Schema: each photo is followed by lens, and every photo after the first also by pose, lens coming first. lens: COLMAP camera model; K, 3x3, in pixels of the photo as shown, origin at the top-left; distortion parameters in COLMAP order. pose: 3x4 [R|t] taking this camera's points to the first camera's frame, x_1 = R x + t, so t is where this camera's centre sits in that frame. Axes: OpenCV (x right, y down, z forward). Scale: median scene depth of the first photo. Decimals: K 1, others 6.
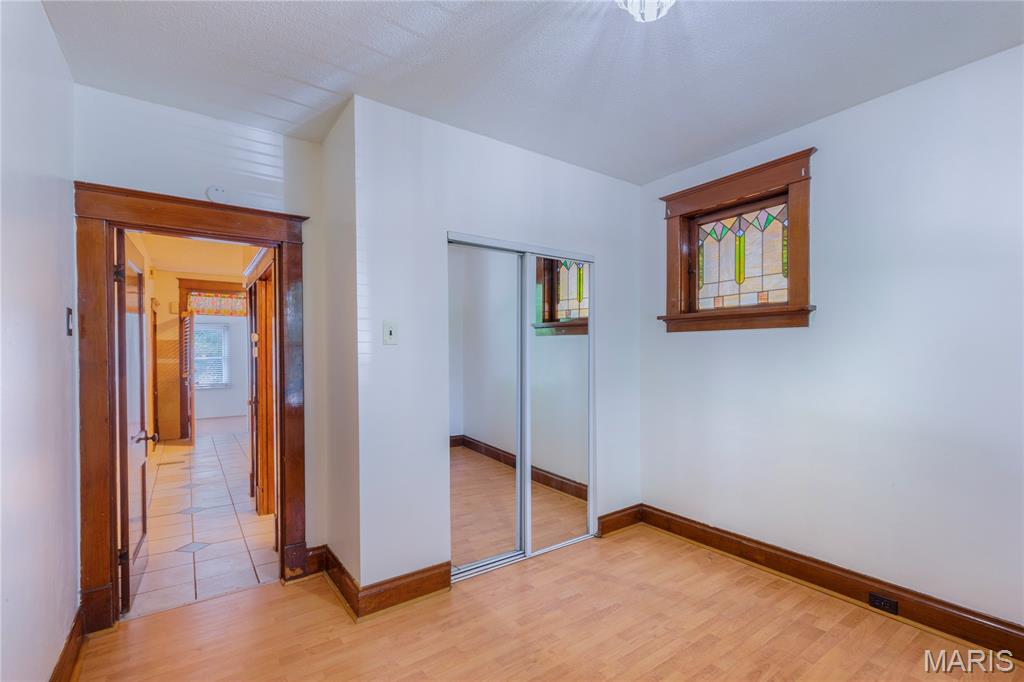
lens RADIAL K [[459.3, 0, 518.8], [0, 459.3, 350.1], [0, 0, 1]] dist [0.002803, 0.000303]
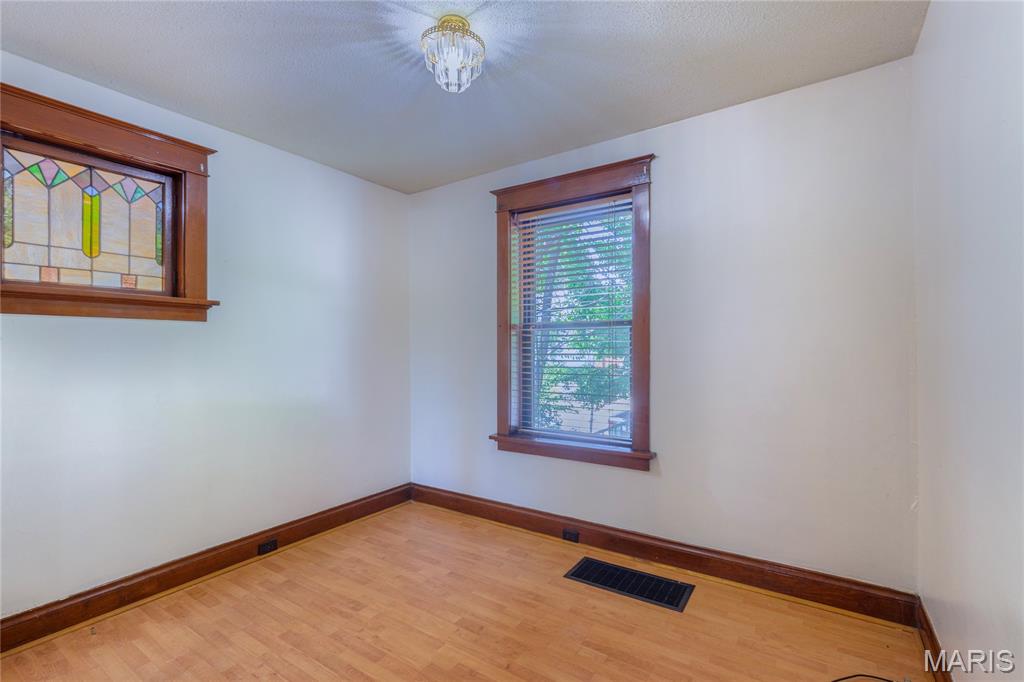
lens RADIAL K [[463.8, 0, 510.0], [0, 463.8, 335.0], [0, 0, 1]] dist [-0.000398, 0.000108]
pose [[-0.338390, 0.028052, 0.940588, -0.509566], [0.000498, 0.999561, -0.029632, 0.008525], [-0.941006, -0.009558, -0.338255, 0.652275]]
